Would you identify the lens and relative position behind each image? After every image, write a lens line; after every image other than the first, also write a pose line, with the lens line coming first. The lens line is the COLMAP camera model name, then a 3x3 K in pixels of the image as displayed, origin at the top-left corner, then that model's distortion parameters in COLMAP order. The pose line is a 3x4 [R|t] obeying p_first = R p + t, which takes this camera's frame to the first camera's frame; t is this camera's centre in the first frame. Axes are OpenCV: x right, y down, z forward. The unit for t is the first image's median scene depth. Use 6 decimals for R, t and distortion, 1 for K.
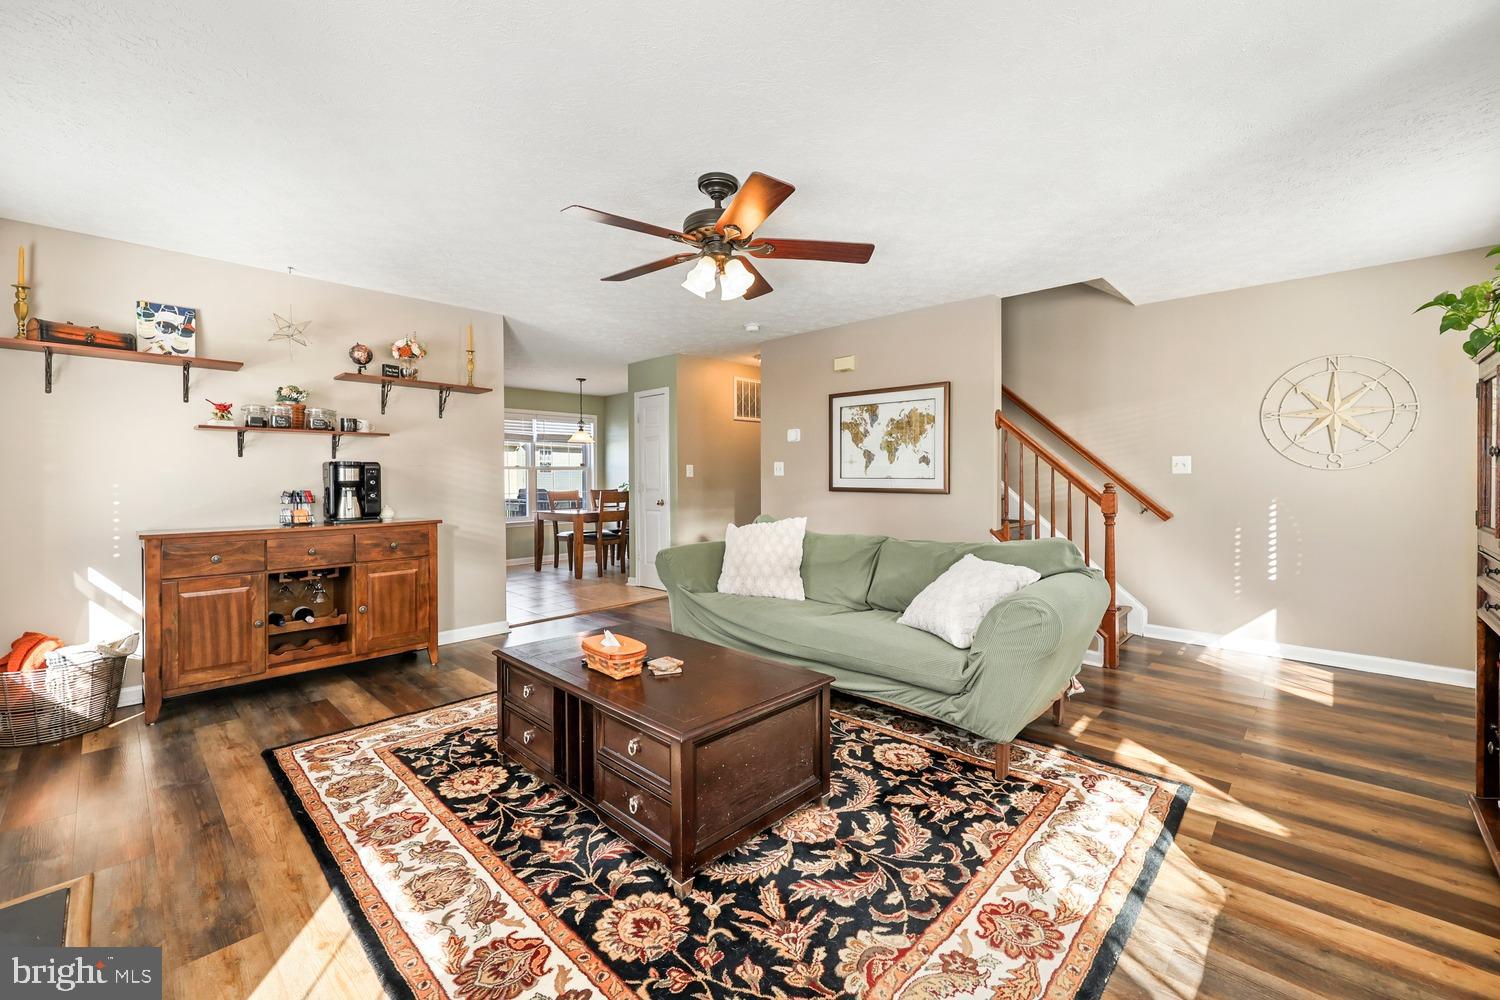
lens RADIAL K [[619.3, 0, 738.6], [0, 619.3, 488.0], [0, 0, 1]] dist [0.000103, -0.000534]
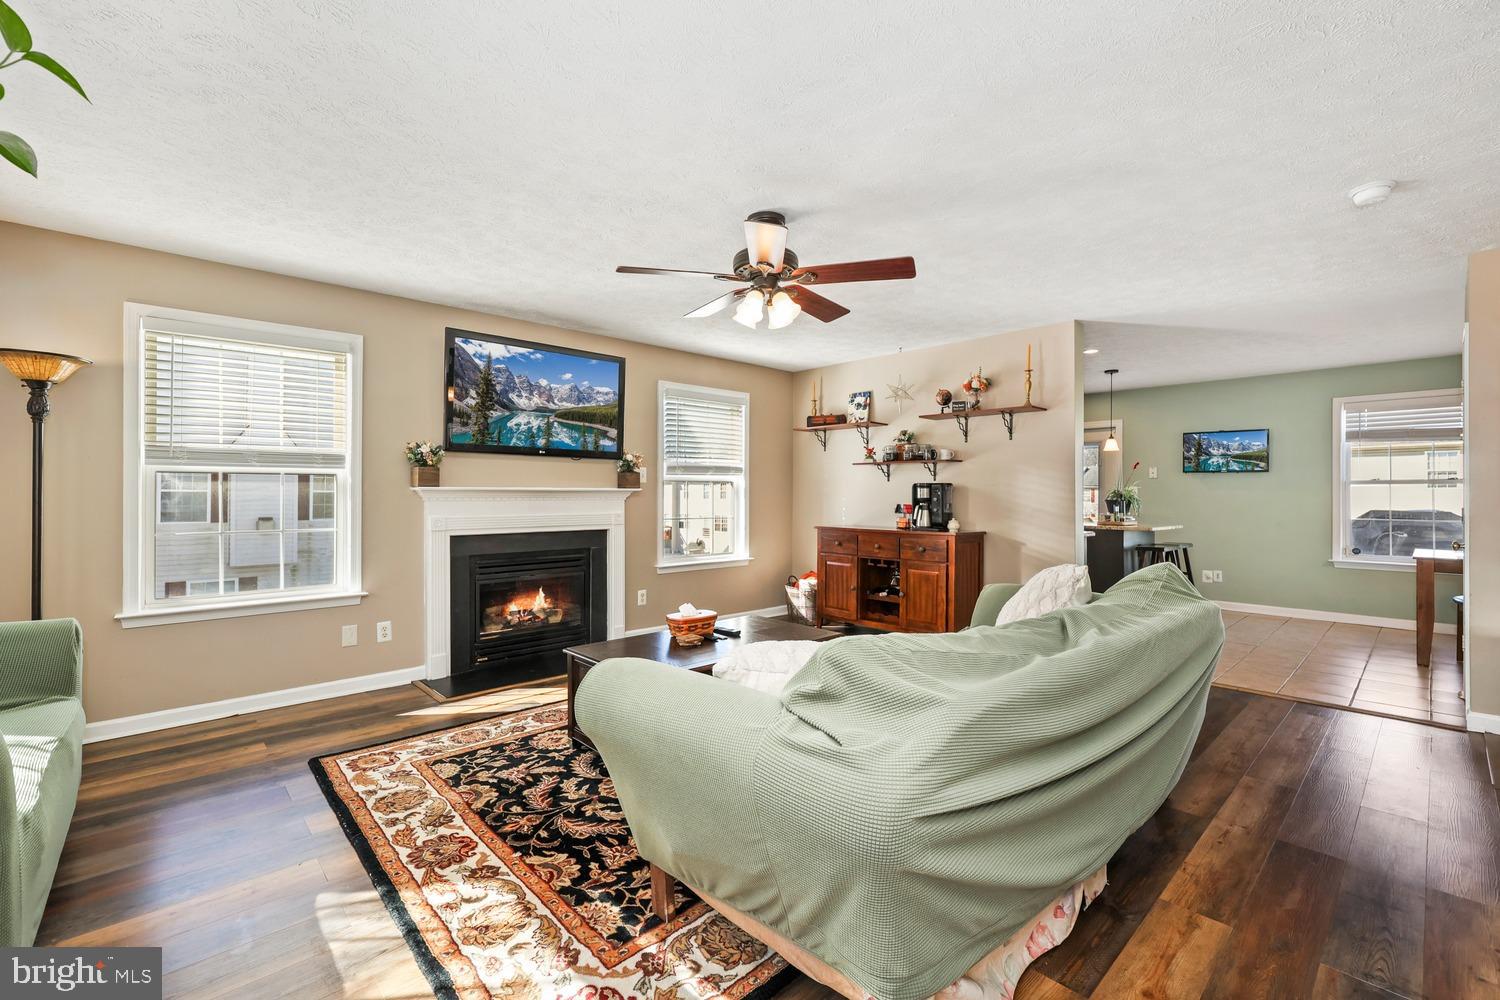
lens RADIAL K [[619.3, 0, 739.6], [0, 619.3, 494.0], [0, 0, 1]] dist [0.000103, -0.000534]
pose [[-0.049014, 0.002541, -0.998795, 1.425964], [-0.018573, 0.999822, 0.003455, -0.034930], [0.998625, 0.018720, -0.048958, 1.394502]]
